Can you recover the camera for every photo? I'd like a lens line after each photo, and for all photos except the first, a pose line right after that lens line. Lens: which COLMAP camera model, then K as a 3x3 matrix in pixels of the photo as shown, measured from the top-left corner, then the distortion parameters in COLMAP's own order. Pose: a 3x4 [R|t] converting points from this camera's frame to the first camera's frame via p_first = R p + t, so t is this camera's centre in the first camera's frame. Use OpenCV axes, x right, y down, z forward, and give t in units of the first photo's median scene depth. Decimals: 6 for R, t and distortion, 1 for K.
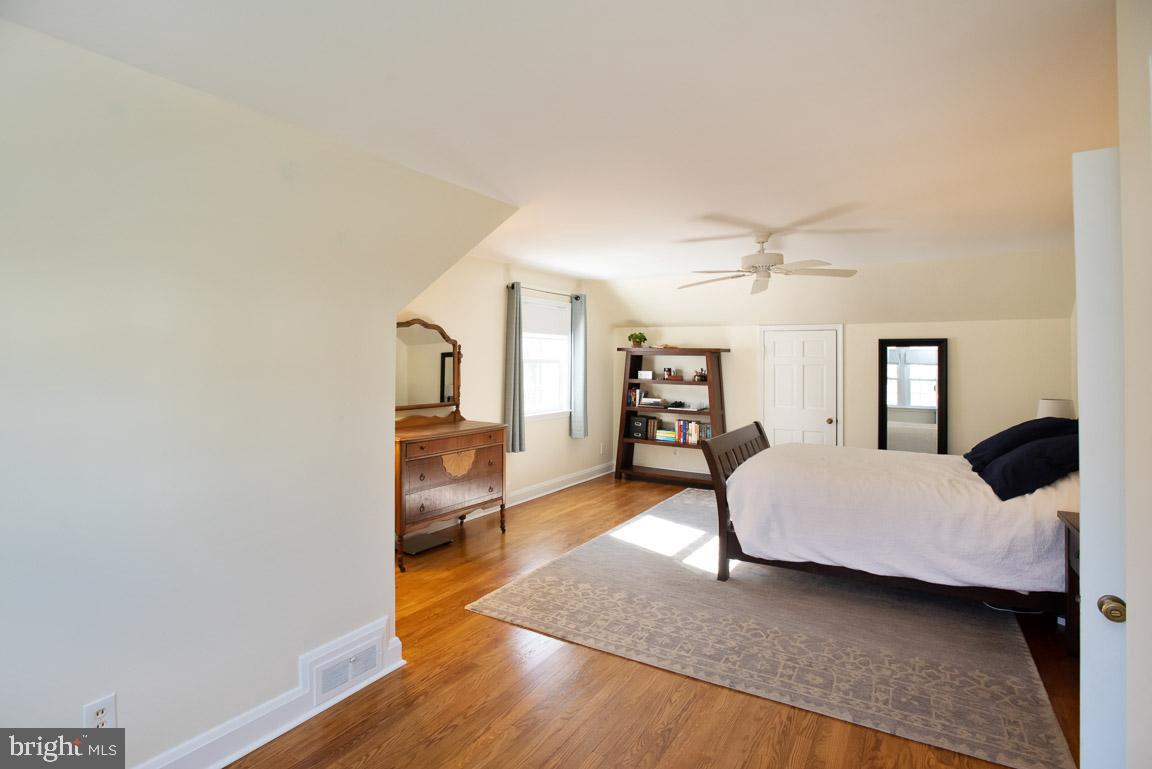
lens RADIAL K [[569.0, 0, 573.1], [0, 569.0, 357.7], [0, 0, 1]] dist [-0.033148, -0.000303]
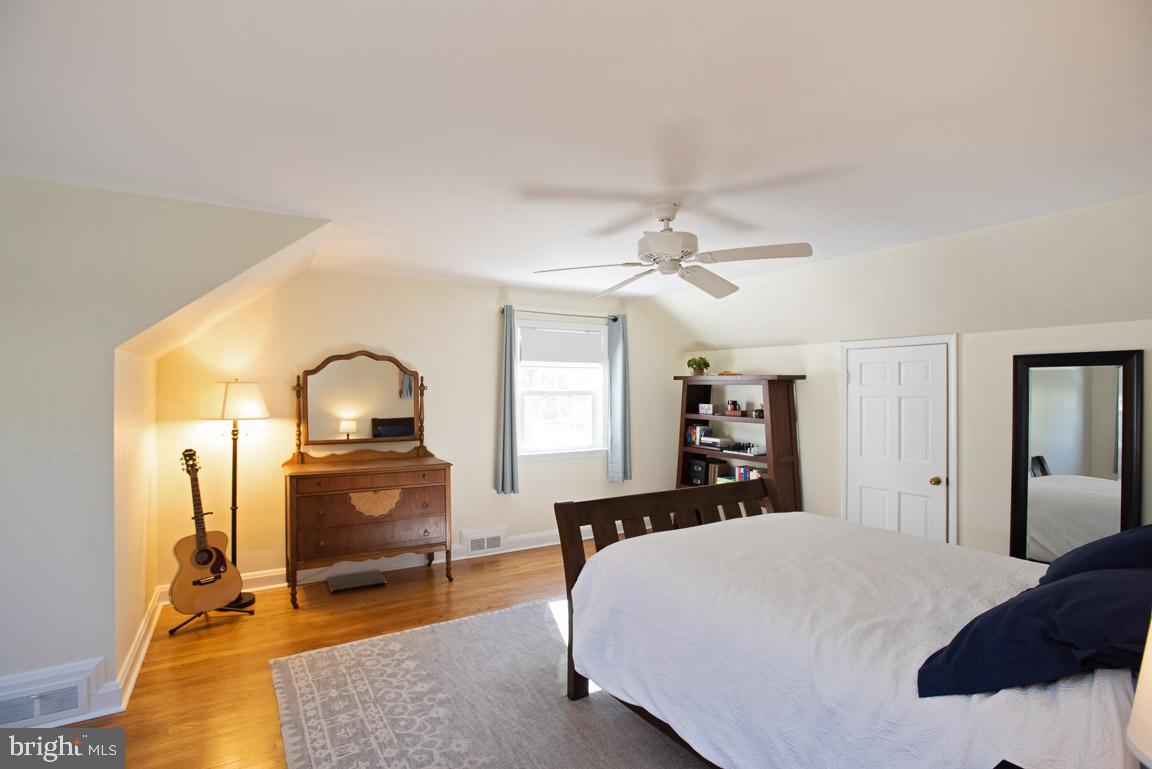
lens RADIAL K [[553.0, 0, 577.9], [0, 553.0, 399.0], [0, 0, 1]] dist [-0.032609, 0.001593]
pose [[0.895452, 0.000881, -0.445158, 0.389822], [0.007993, 0.999805, 0.018057, 0.000461], [0.445087, -0.019727, 0.895270, 0.258598]]
